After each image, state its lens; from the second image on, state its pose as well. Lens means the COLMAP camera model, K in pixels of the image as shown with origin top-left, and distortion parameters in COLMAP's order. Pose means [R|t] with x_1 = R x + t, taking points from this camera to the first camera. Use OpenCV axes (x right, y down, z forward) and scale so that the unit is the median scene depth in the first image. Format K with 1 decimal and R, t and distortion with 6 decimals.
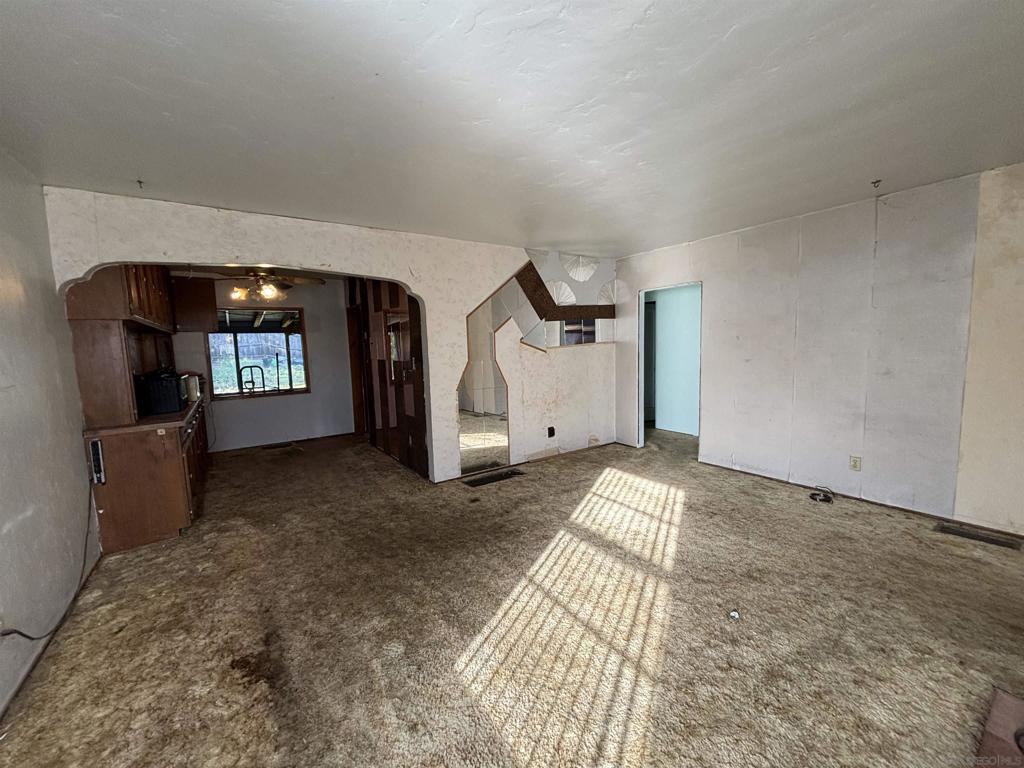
lens RADIAL K [[414.9, 0, 509.1], [0, 414.9, 386.5], [0, 0, 1]] dist [0.001334, -0.001348]
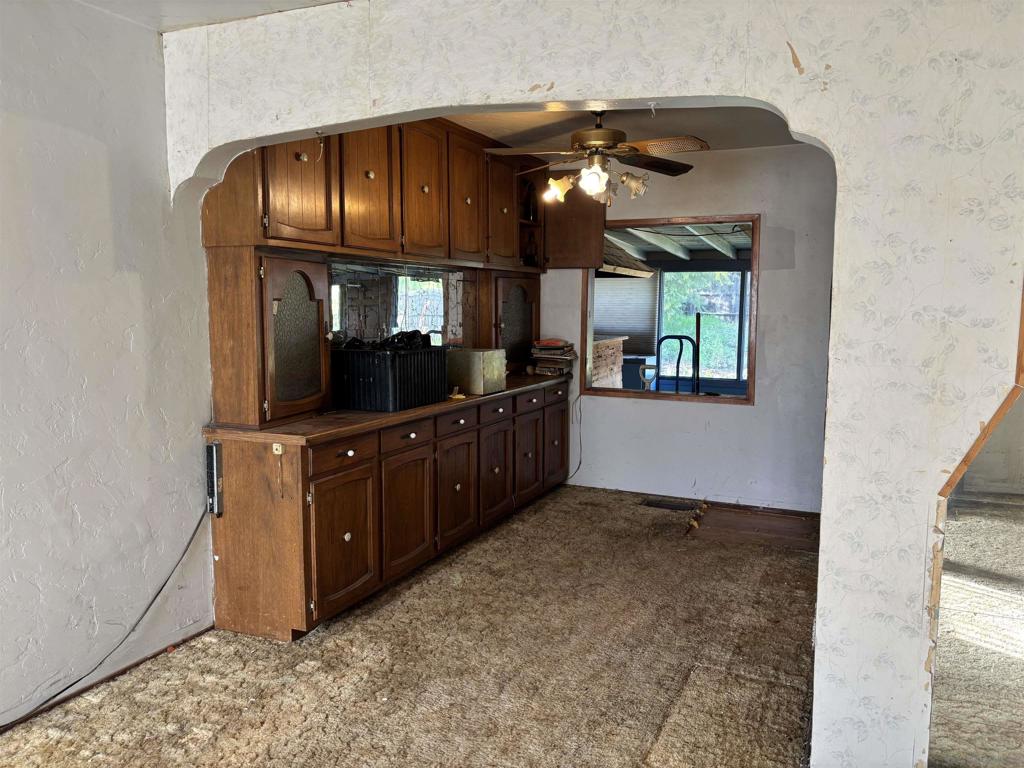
lens RADIAL K [[776.6, 0, 514.6], [0, 776.6, 384.9], [0, 0, 1]] dist [0.010749, 0.012163]
pose [[0.530540, 0.126624, -0.838149, 0.179047], [-0.113219, 0.990506, 0.077975, -0.088937], [0.840065, 0.053525, 0.539839, 0.685628]]
